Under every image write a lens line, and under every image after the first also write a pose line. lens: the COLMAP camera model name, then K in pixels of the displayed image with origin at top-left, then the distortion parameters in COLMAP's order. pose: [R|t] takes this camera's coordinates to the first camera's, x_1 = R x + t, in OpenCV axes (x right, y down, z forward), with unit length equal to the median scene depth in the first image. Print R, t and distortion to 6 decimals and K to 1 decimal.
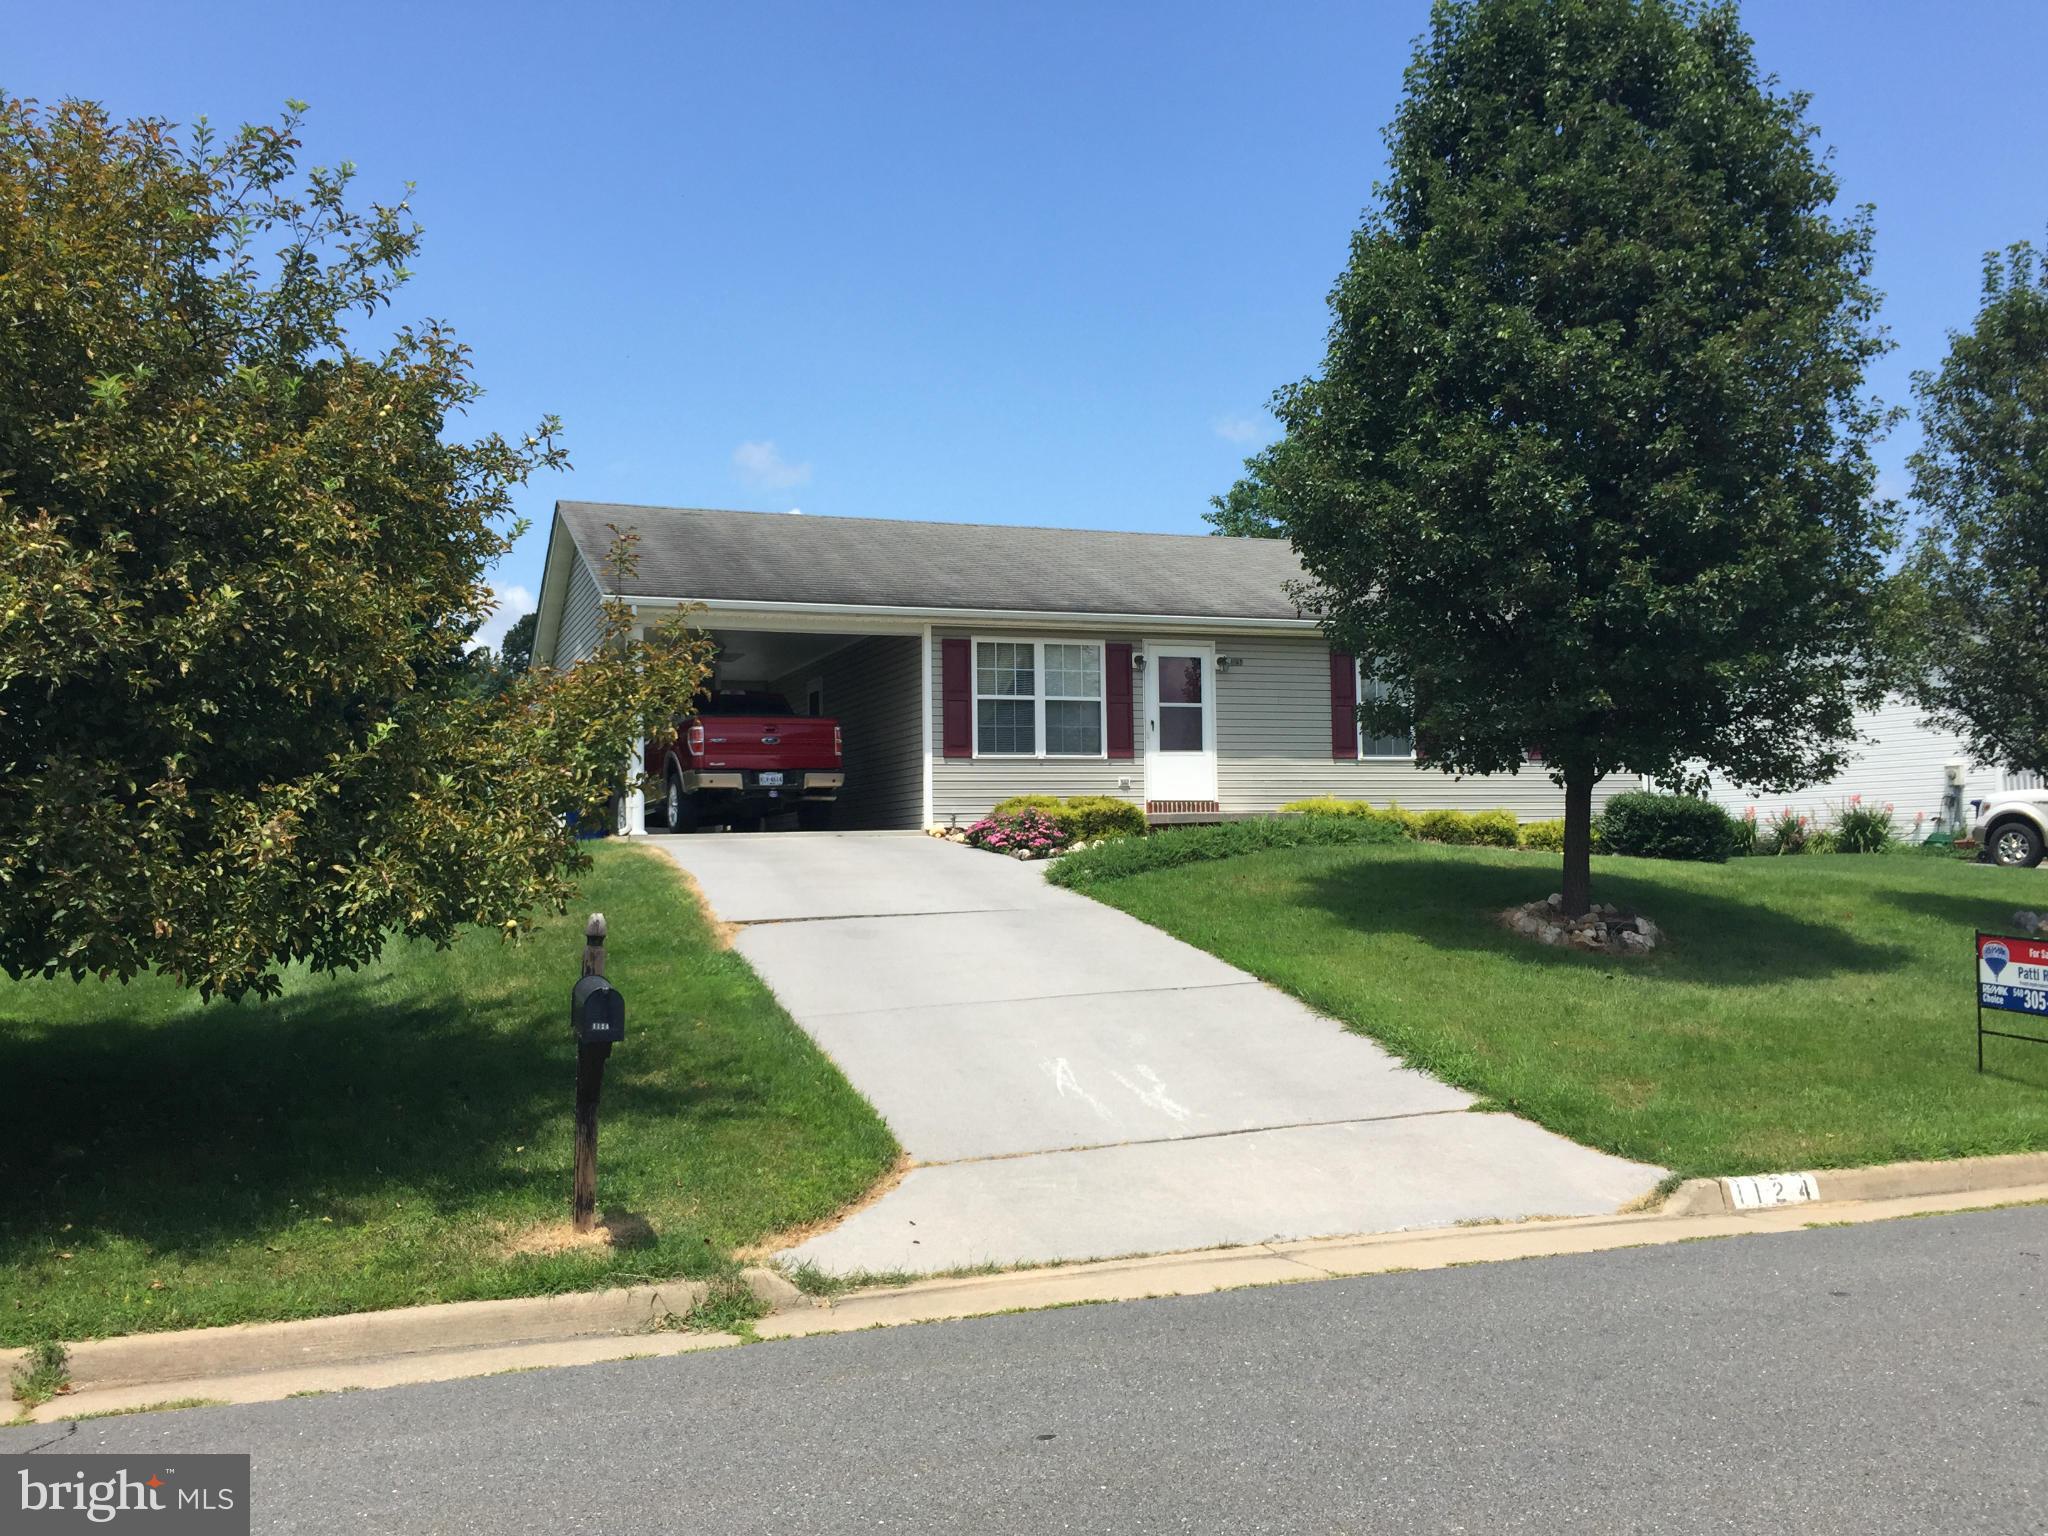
lens RADIAL K [[1761.4, 0, 1024.0], [0, 1761.4, 768.0], [0, 0, 1]] dist [0.071251, -0.103053]
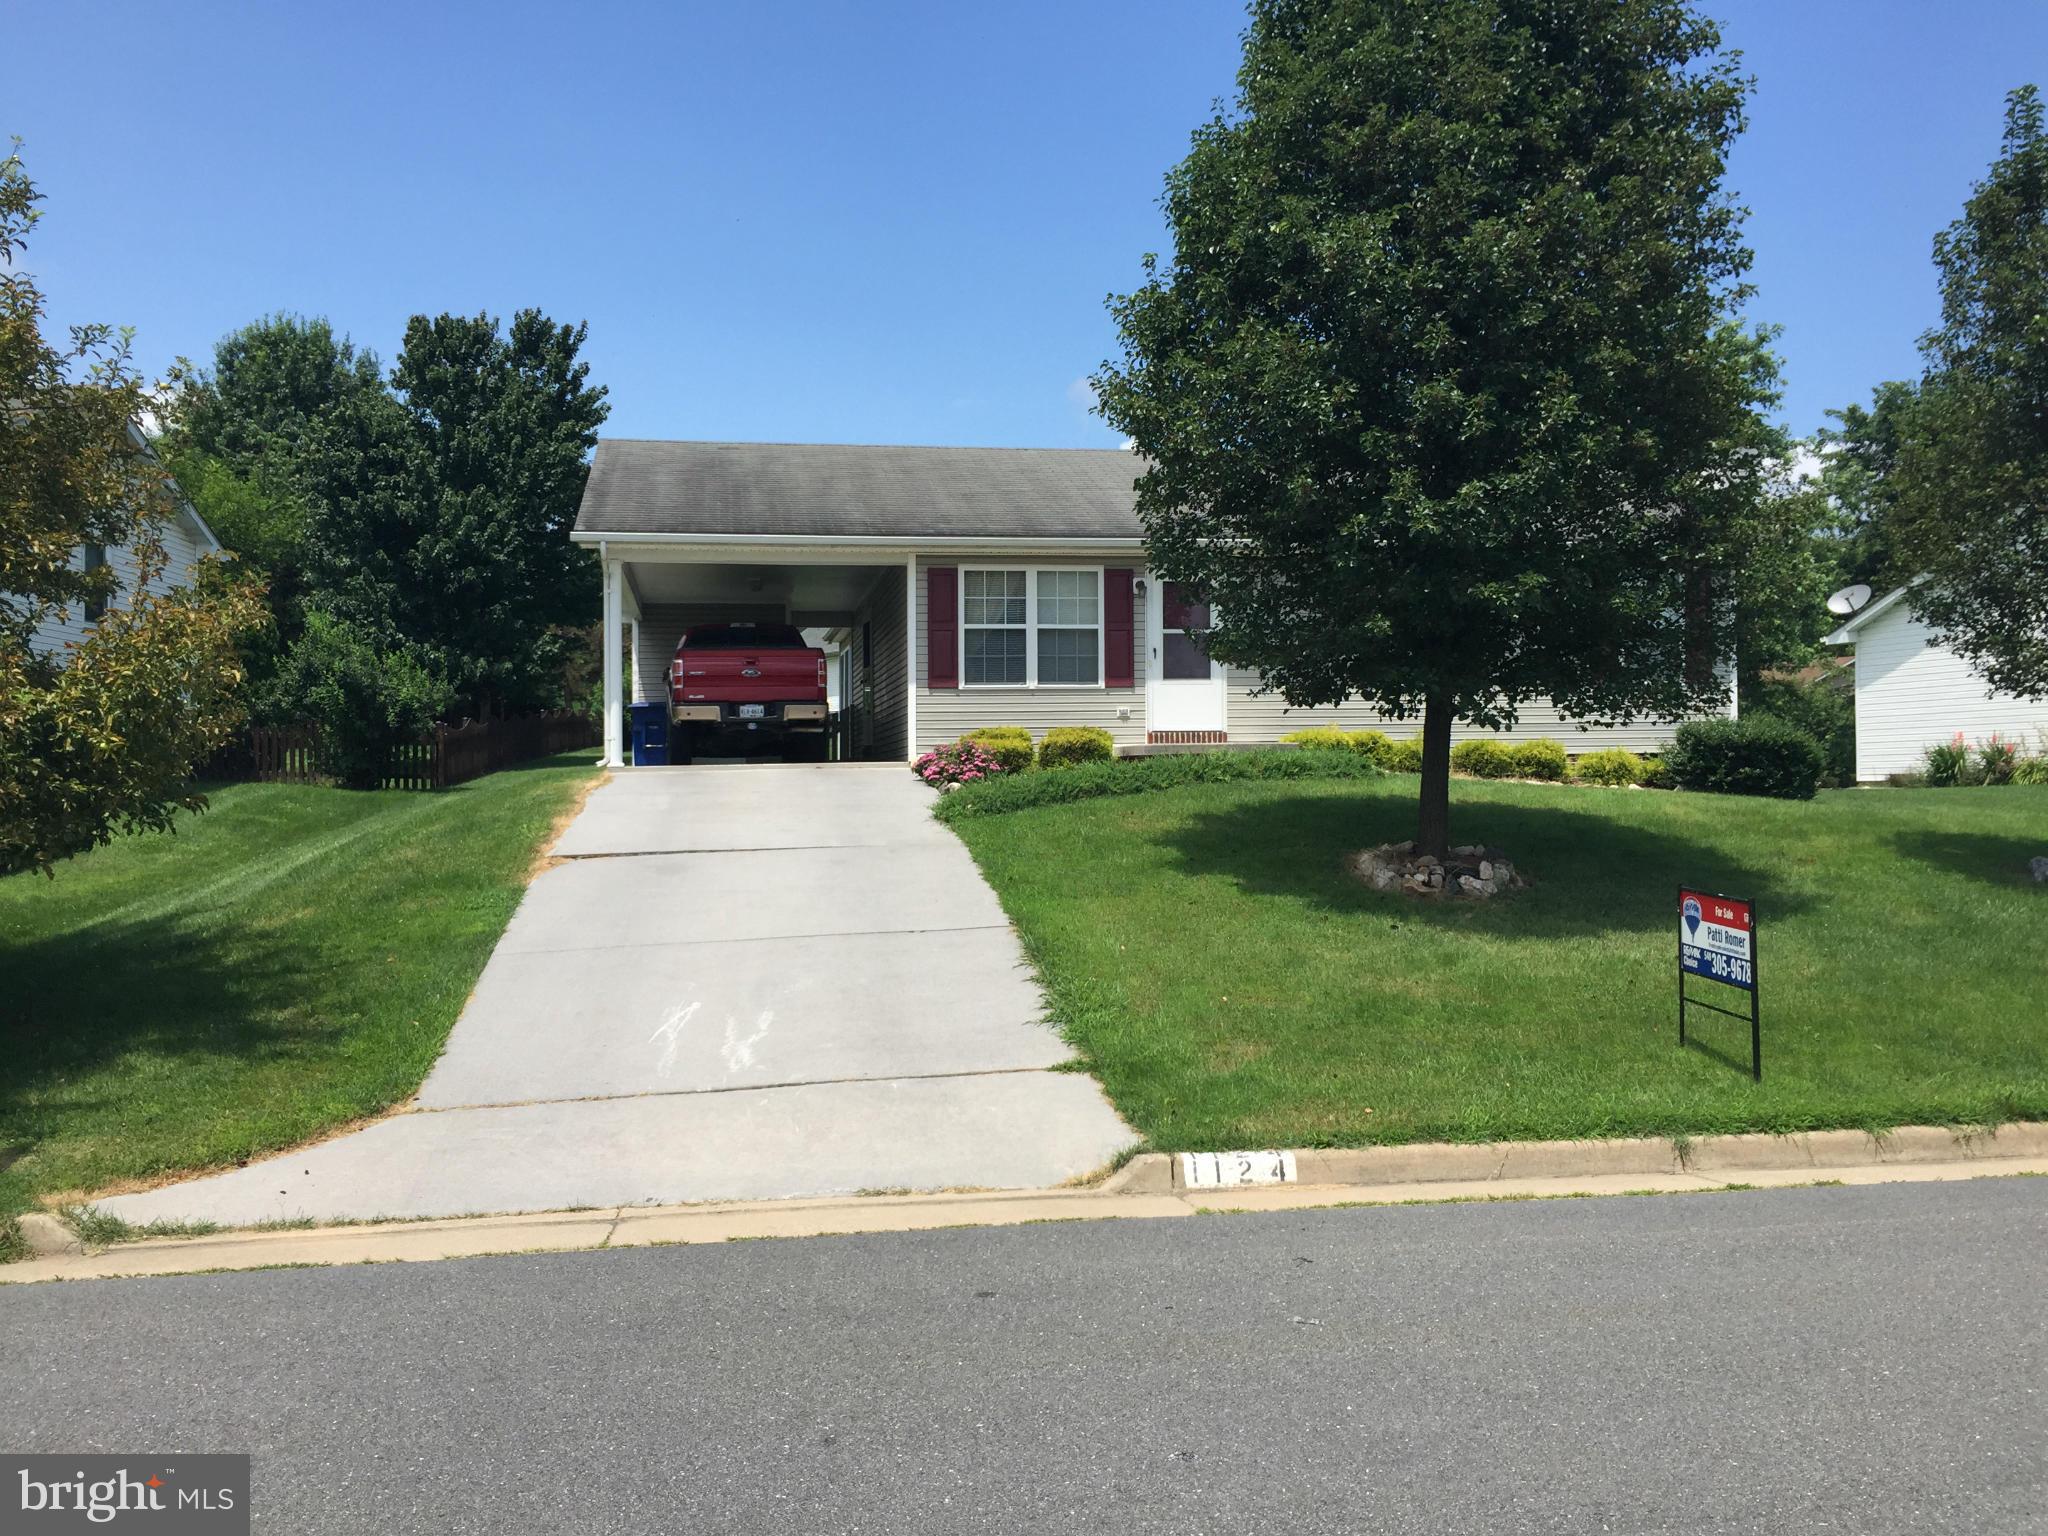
lens RADIAL K [[1761.4, 0, 1024.0], [0, 1761.4, 768.0], [0, 0, 1]] dist [0.071251, -0.103053]
pose [[0.983016, 0.001382, -0.183513, 0.195660], [0.006567, 0.999066, 0.042700, -0.003327], [0.183401, -0.043180, 0.982089, 0.039774]]
